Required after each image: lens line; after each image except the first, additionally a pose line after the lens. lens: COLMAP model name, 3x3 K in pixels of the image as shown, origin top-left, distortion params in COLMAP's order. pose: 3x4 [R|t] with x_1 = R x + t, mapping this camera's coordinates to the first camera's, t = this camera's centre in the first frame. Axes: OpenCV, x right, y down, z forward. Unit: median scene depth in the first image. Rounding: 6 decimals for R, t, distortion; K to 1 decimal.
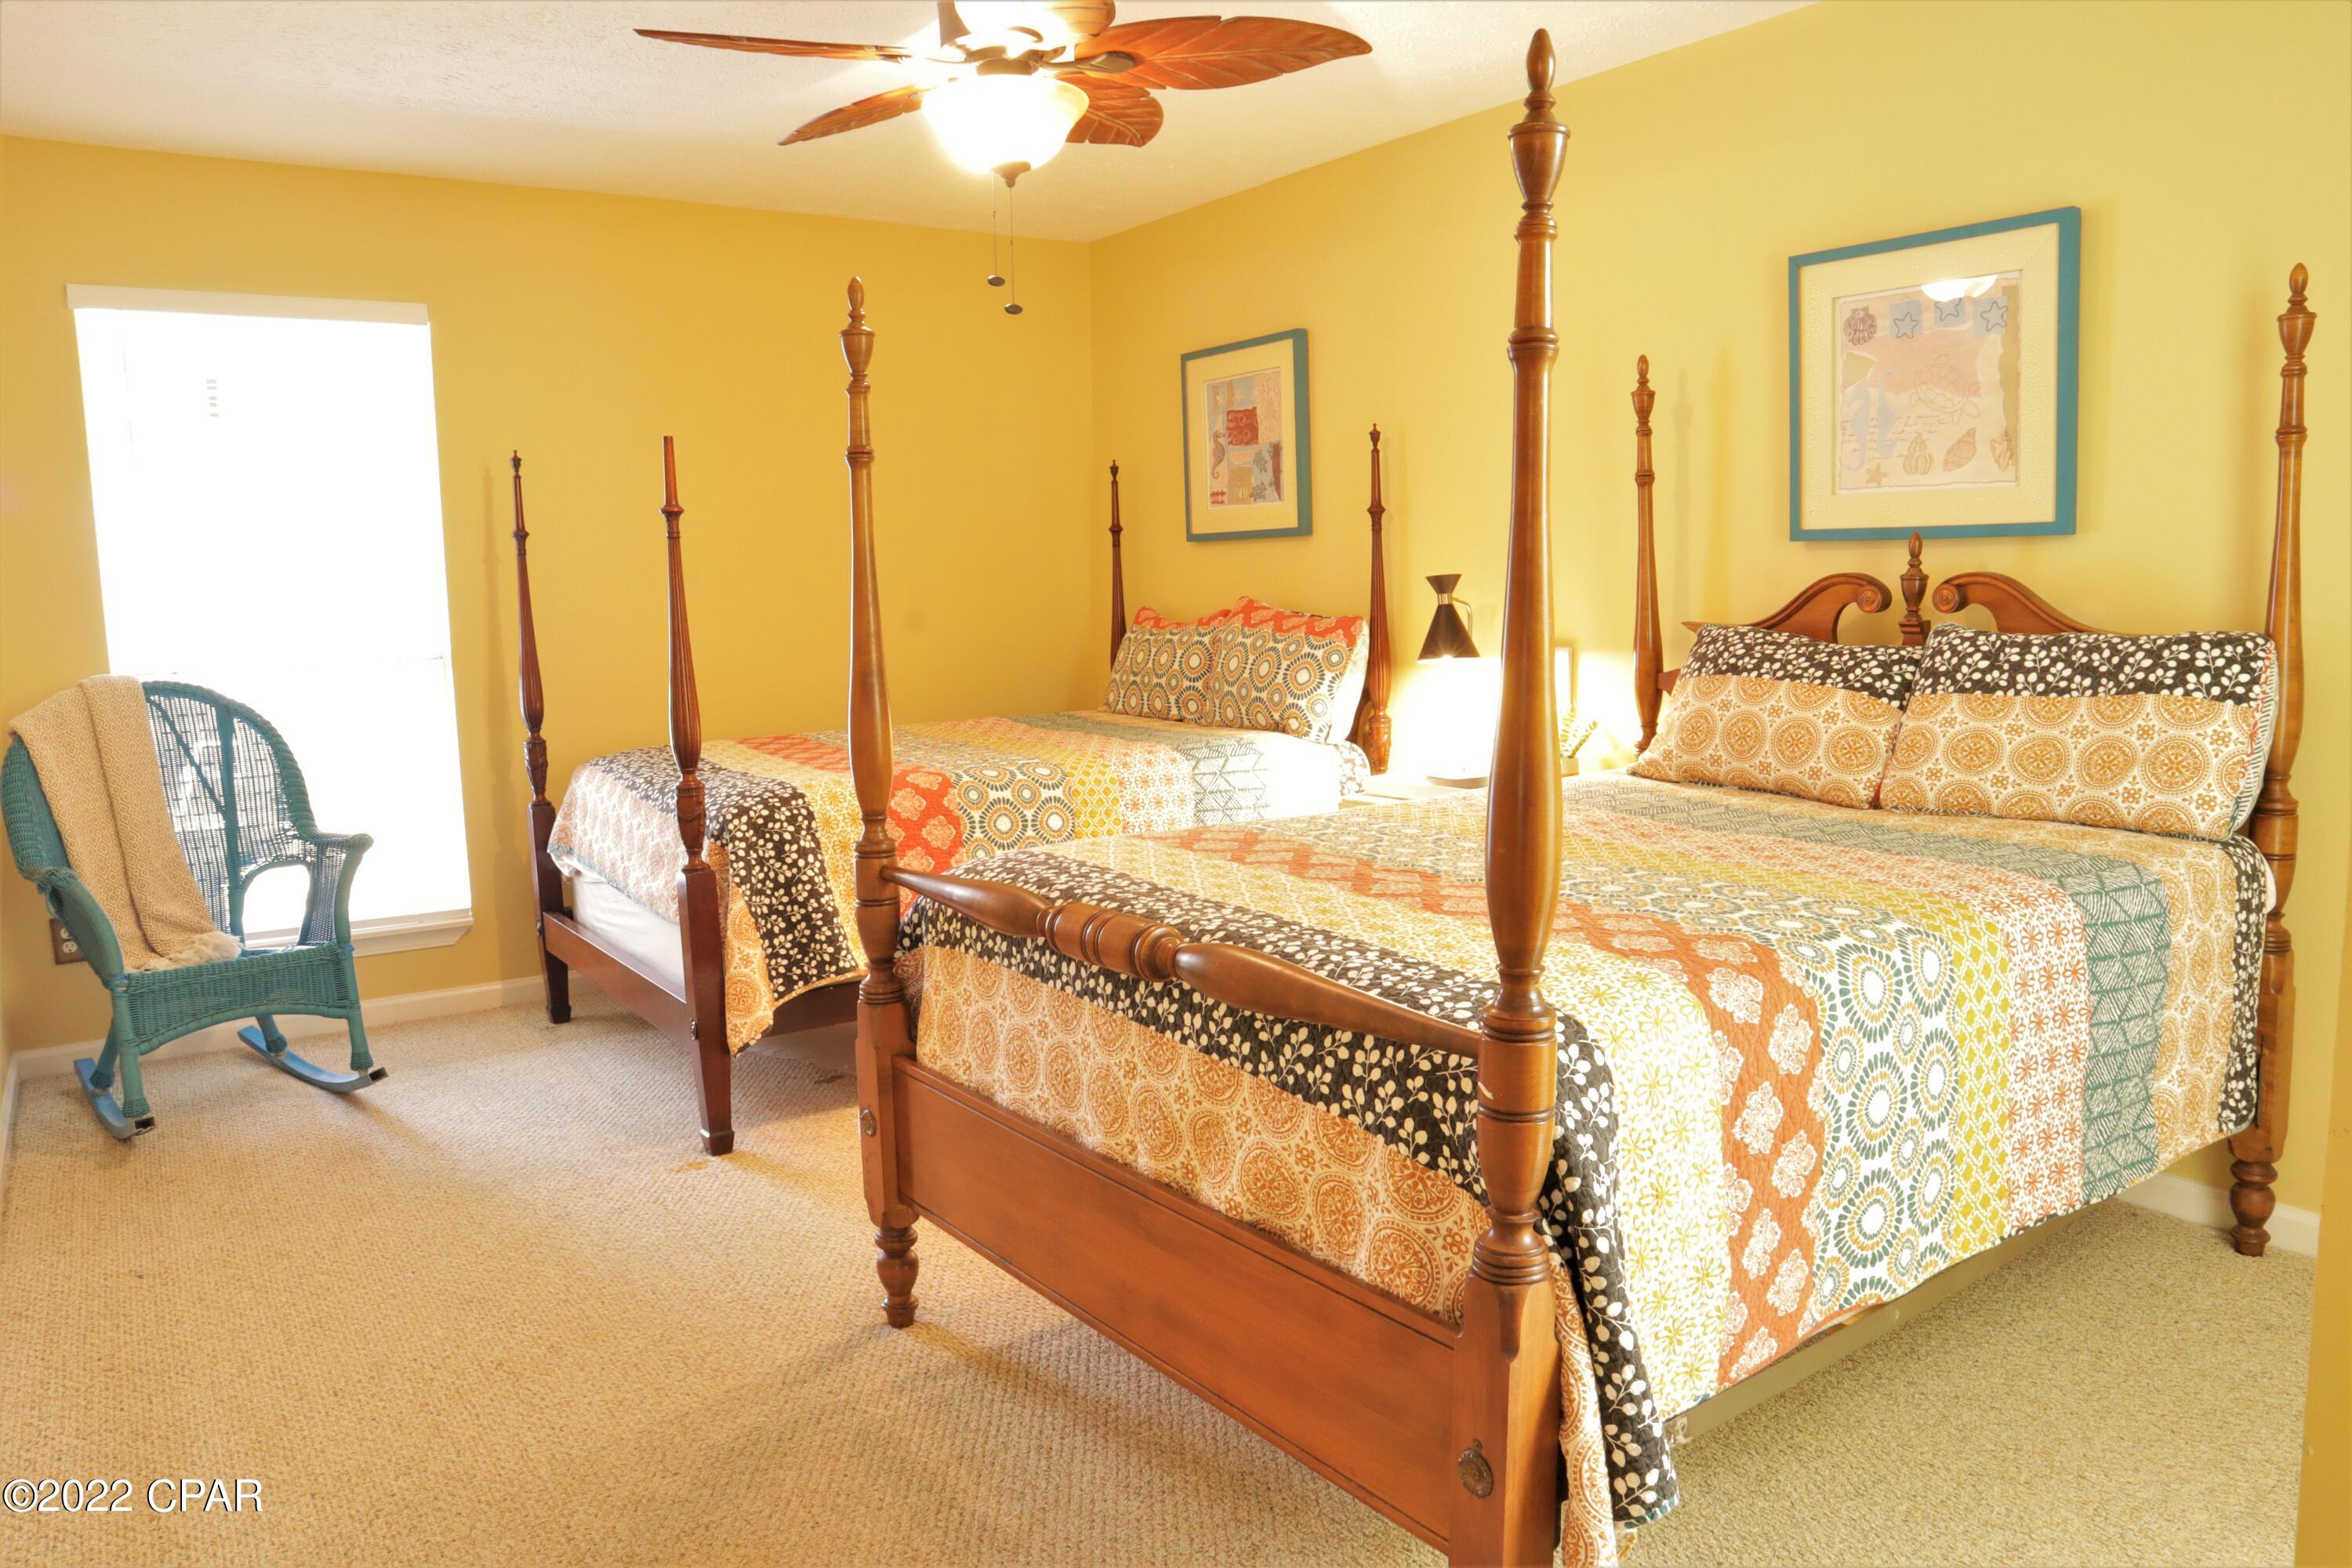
lens RADIAL K [[1638.8, 0, 1180.5], [0, 1638.8, 772.6], [0, 0, 1]] dist [-0.117319, 0.071834]
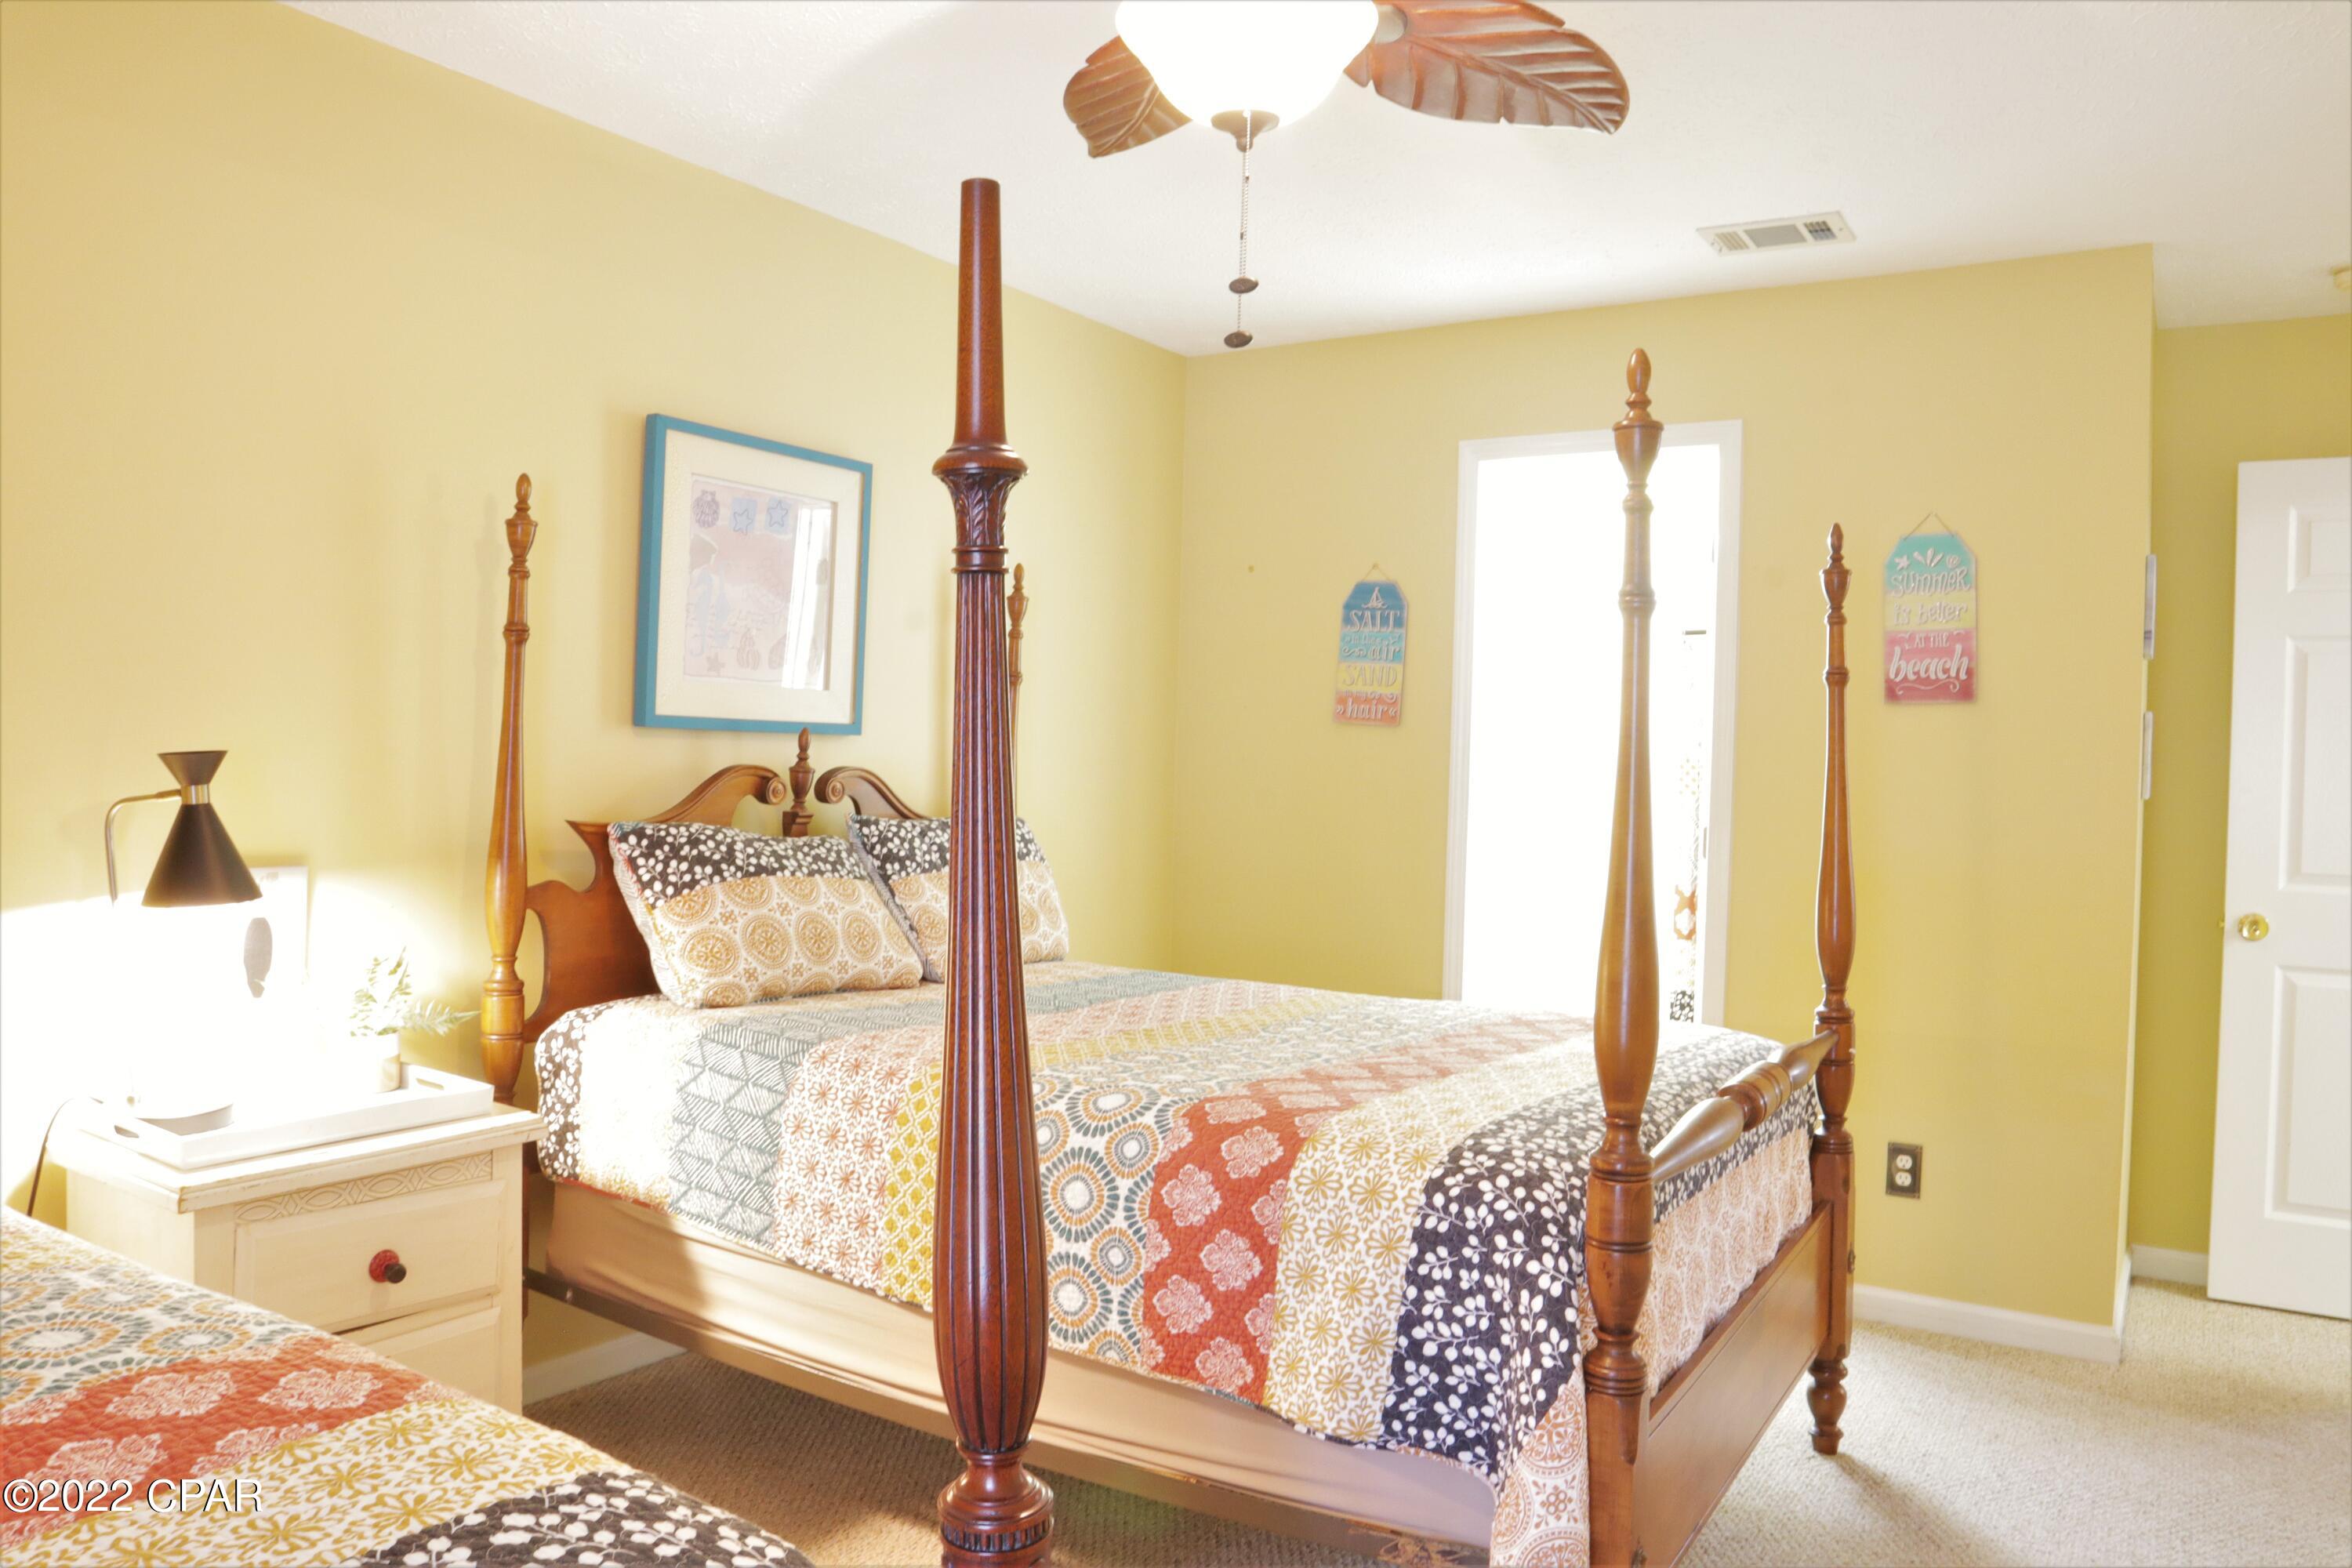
lens RADIAL K [[1638.8, 0, 1175.9], [0, 1638.8, 786.9], [0, 0, 1]] dist [-0.117319, 0.071834]
pose [[-0.368887, 0.003258, 0.929468, -0.593167], [0.099319, 0.994407, 0.035932, -0.120216], [-0.924153, 0.105568, -0.367148, 1.122258]]
